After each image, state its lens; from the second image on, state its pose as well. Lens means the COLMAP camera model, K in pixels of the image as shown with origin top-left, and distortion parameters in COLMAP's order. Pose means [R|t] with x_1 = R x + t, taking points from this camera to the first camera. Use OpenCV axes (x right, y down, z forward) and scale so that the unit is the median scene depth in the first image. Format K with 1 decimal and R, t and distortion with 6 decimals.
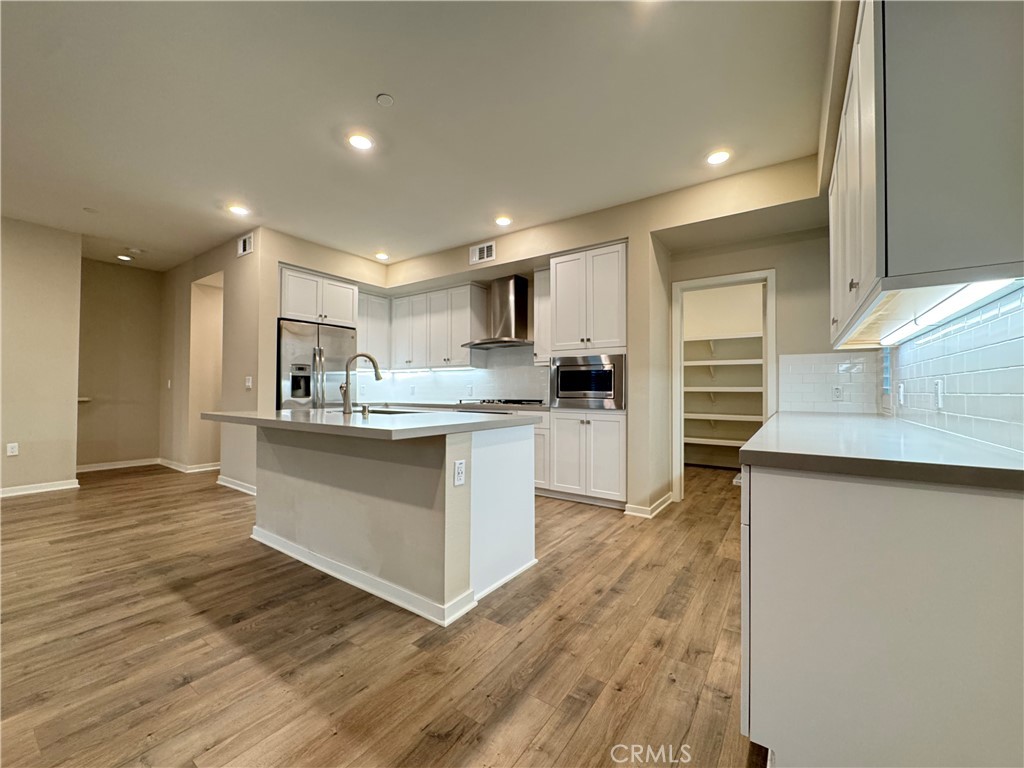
lens RADIAL K [[409.6, 0, 512.7], [0, 409.6, 387.1], [0, 0, 1]] dist [-0.003234, 0.001053]
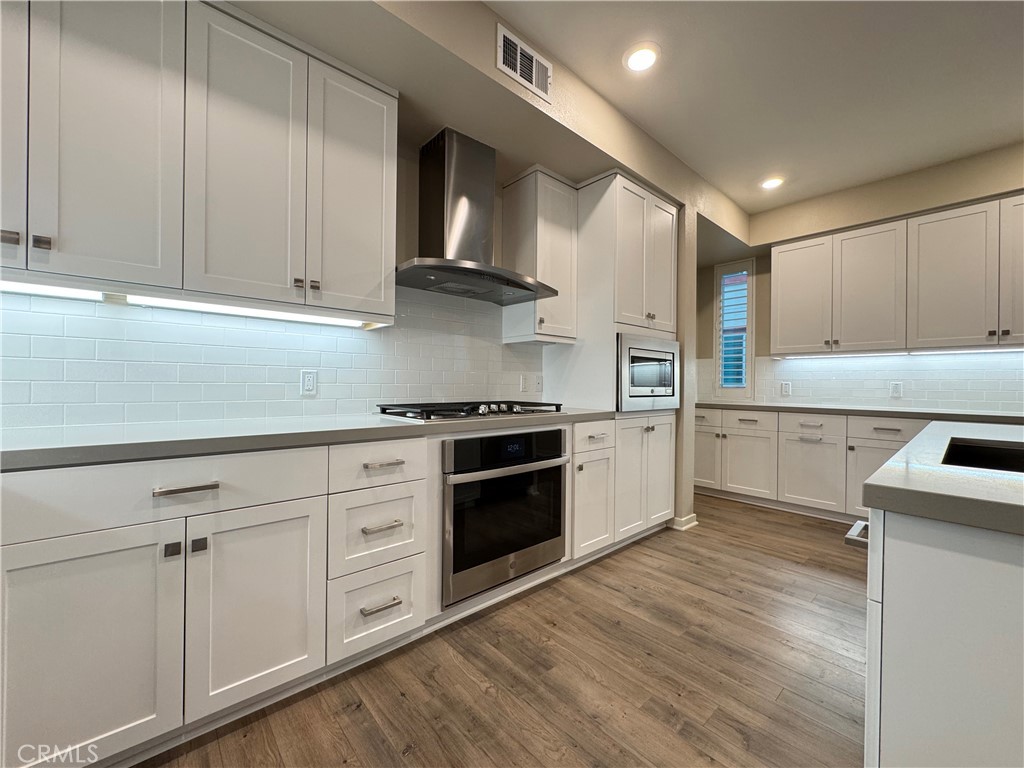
lens RADIAL K [[409.6, 0, 509.6], [0, 409.6, 384.6], [0, 0, 1]] dist [-0.003234, 0.001053]
pose [[0.231902, -0.004840, 0.972727, -0.593353], [-0.017382, 0.999807, 0.009119, 0.004478], [-0.972584, -0.019022, 0.231773, 1.083394]]
